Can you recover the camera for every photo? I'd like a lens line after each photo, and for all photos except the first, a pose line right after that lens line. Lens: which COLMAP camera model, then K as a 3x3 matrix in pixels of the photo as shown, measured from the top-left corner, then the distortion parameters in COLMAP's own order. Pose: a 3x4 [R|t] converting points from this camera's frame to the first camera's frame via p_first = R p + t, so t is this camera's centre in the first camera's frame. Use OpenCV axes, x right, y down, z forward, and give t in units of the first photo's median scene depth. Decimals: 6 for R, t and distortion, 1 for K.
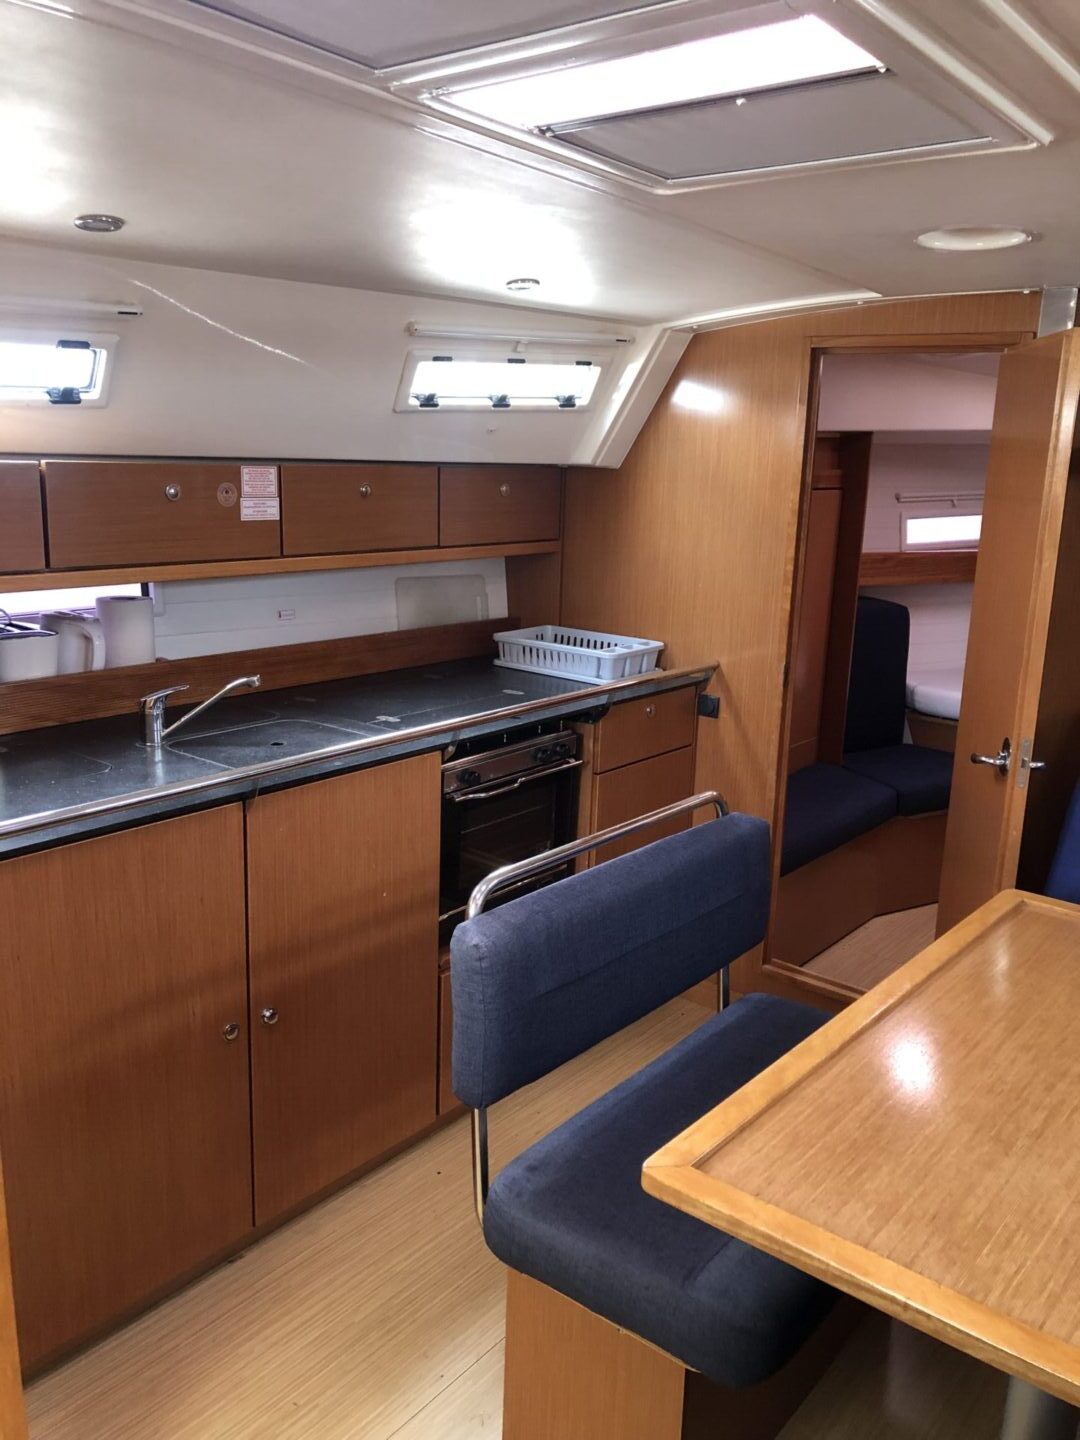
lens RADIAL K [[1174.3, 0, 540.0], [0, 1174.3, 720.0], [0, 0, 1]] dist [0.033792, 0.006324]
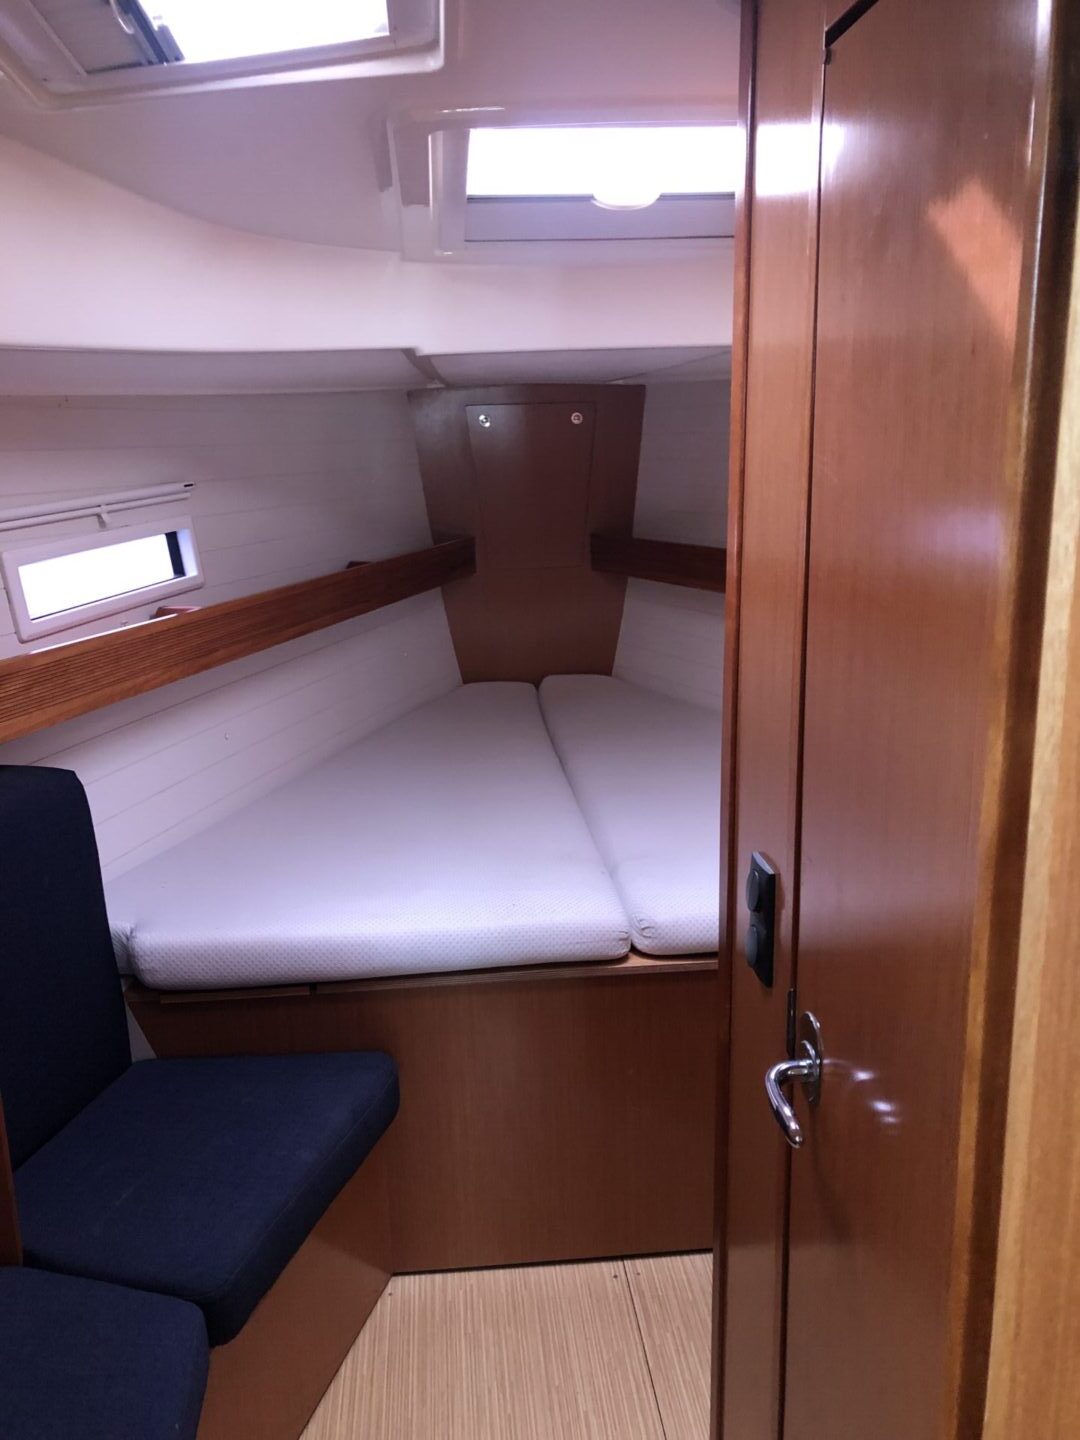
lens RADIAL K [[1174.3, 0, 540.0], [0, 1174.3, 720.0], [0, 0, 1]] dist [0.033792, 0.006324]
pose [[0.719942, -0.207392, 0.662323, 0.184551], [0.202480, 0.975557, 0.085379, -0.142169], [-0.663842, 0.072639, 0.744337, 0.686848]]
